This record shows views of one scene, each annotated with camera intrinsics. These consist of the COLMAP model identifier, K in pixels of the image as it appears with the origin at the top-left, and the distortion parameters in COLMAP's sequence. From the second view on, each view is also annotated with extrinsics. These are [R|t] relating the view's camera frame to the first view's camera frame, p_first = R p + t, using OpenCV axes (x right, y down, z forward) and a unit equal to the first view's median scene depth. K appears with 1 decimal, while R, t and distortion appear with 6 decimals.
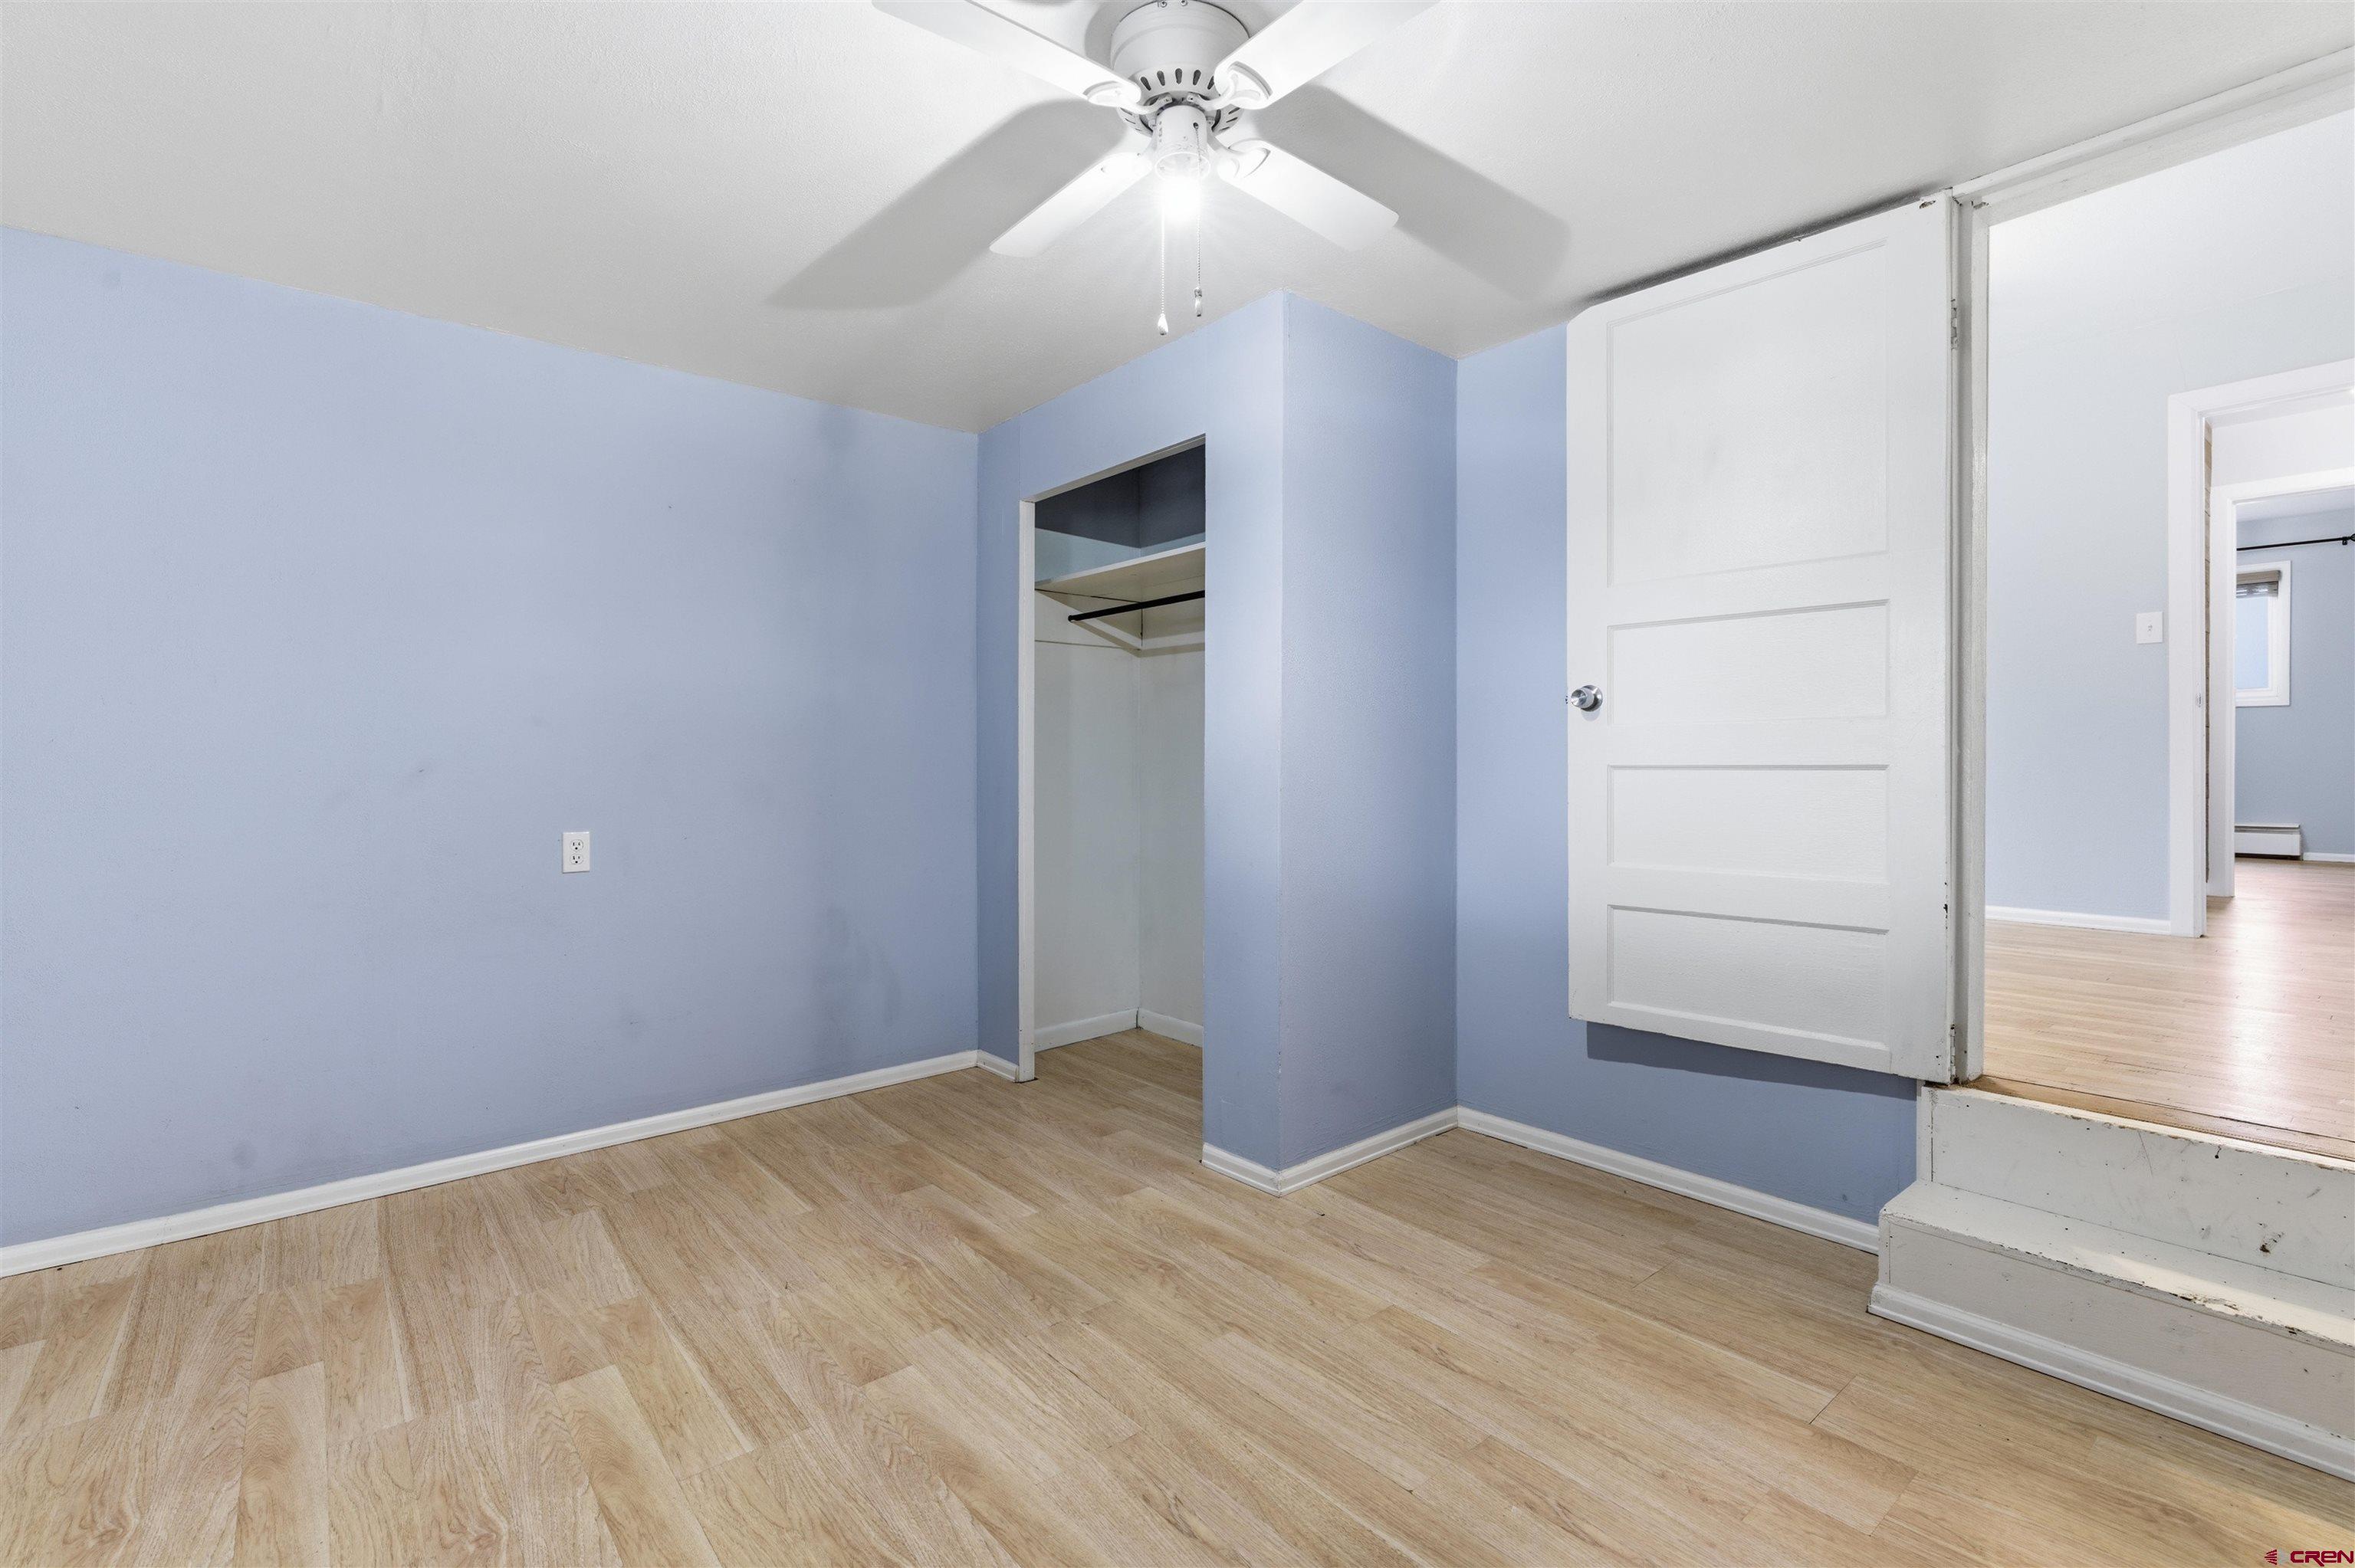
lens RADIAL K [[1074.3, 0, 1178.5], [0, 1074.3, 776.2], [0, 0, 1]] dist [0.021703, 0.002234]
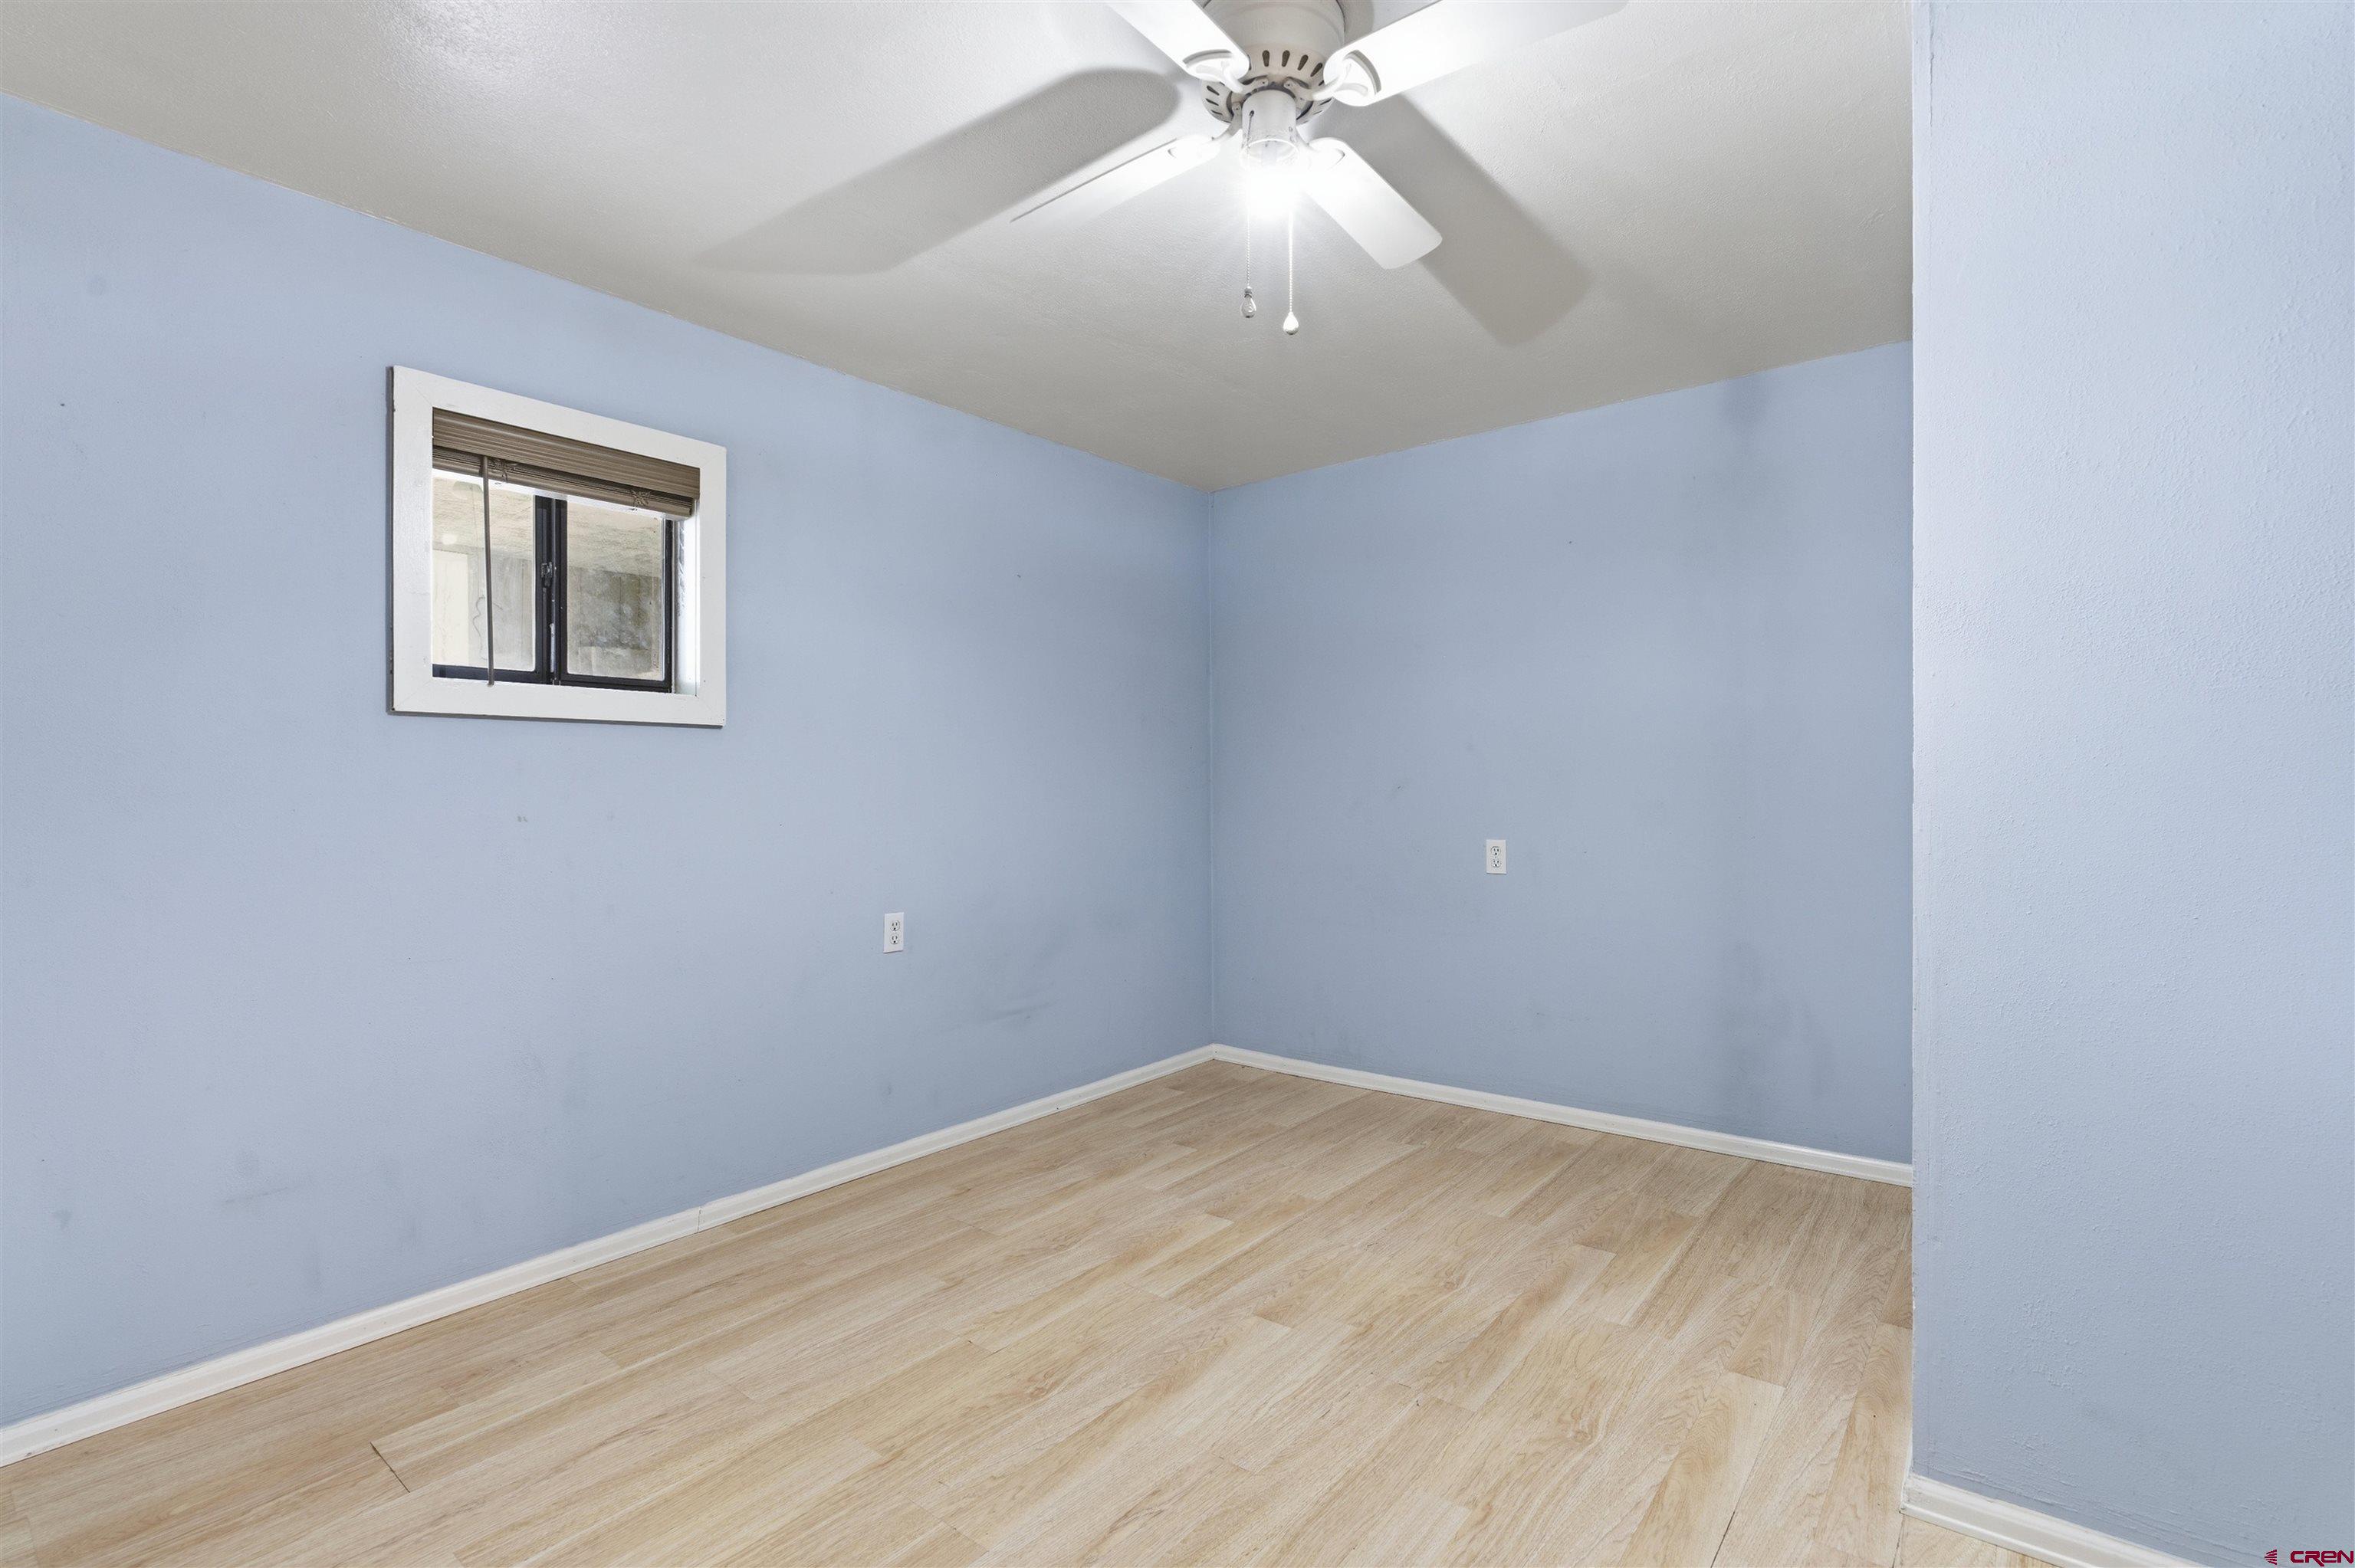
lens RADIAL K [[1074.3, 0, 1181.2], [0, 1074.3, 787.2], [0, 0, 1]] dist [0.021703, 0.002234]
pose [[0.200961, 0.002592, -0.979596, 0.675017], [0.004617, 0.999983, 0.003593, -0.015668], [0.979588, -0.005245, 0.200946, 0.547626]]
